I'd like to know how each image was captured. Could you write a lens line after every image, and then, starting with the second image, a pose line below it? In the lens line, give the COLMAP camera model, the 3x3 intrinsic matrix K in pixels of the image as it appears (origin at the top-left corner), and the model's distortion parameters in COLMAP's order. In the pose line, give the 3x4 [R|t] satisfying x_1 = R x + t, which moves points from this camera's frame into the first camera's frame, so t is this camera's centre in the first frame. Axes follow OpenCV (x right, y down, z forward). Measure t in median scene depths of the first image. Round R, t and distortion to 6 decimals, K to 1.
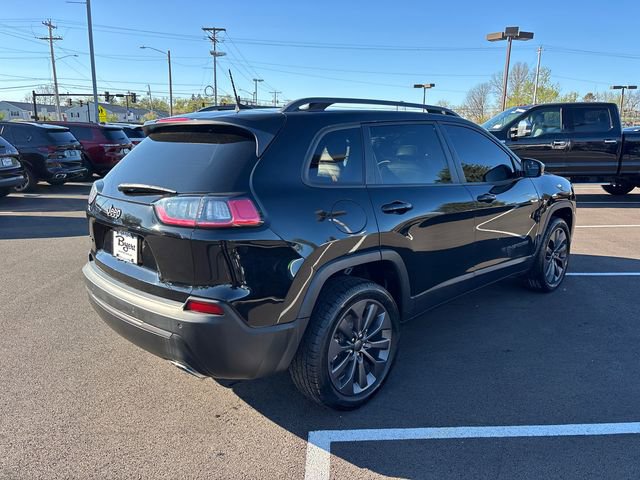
lens RADIAL K [[490.5, 0, 322.9], [0, 490.5, 238.9], [0, 0, 1]] dist [0.066845, -0.061090]
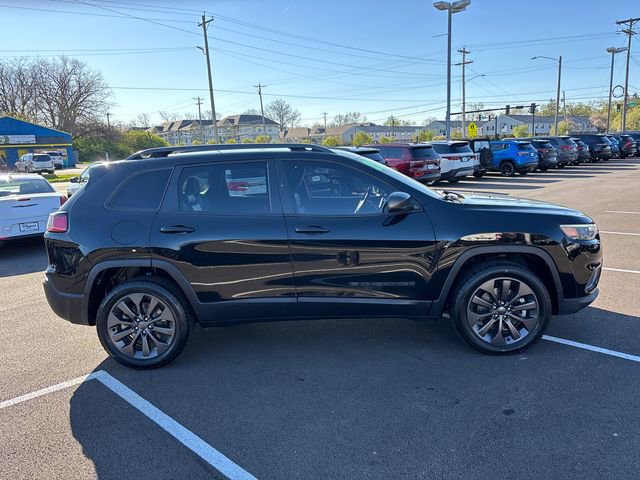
lens RADIAL K [[490.5, 0, 322.9], [0, 490.5, 238.9], [0, 0, 1]] dist [0.066845, -0.061090]
pose [[0.679249, 0.098403, -0.727281, 0.111528], [-0.109873, 0.993437, 0.031798, -0.010240], [0.725636, 0.058310, 0.685603, 0.030715]]
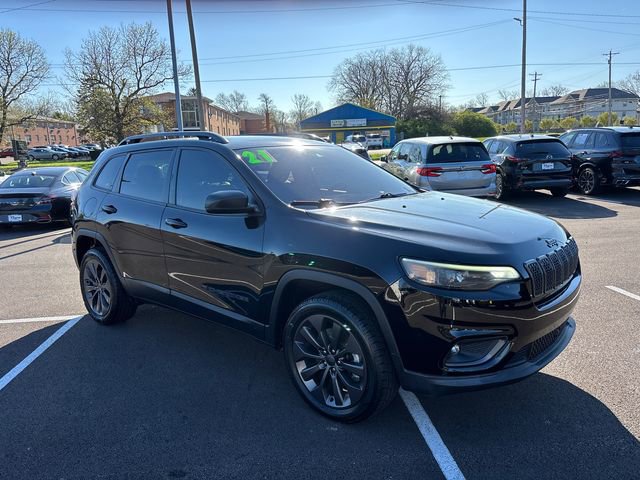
lens RADIAL K [[490.5, 0, 322.9], [0, 490.5, 238.9], [0, 0, 1]] dist [0.066845, -0.061090]
pose [[0.110487, 0.181723, -0.977123, 0.136604], [-0.173361, 0.971594, 0.161092, -0.027147], [0.978641, 0.151596, 0.138852, 0.117319]]
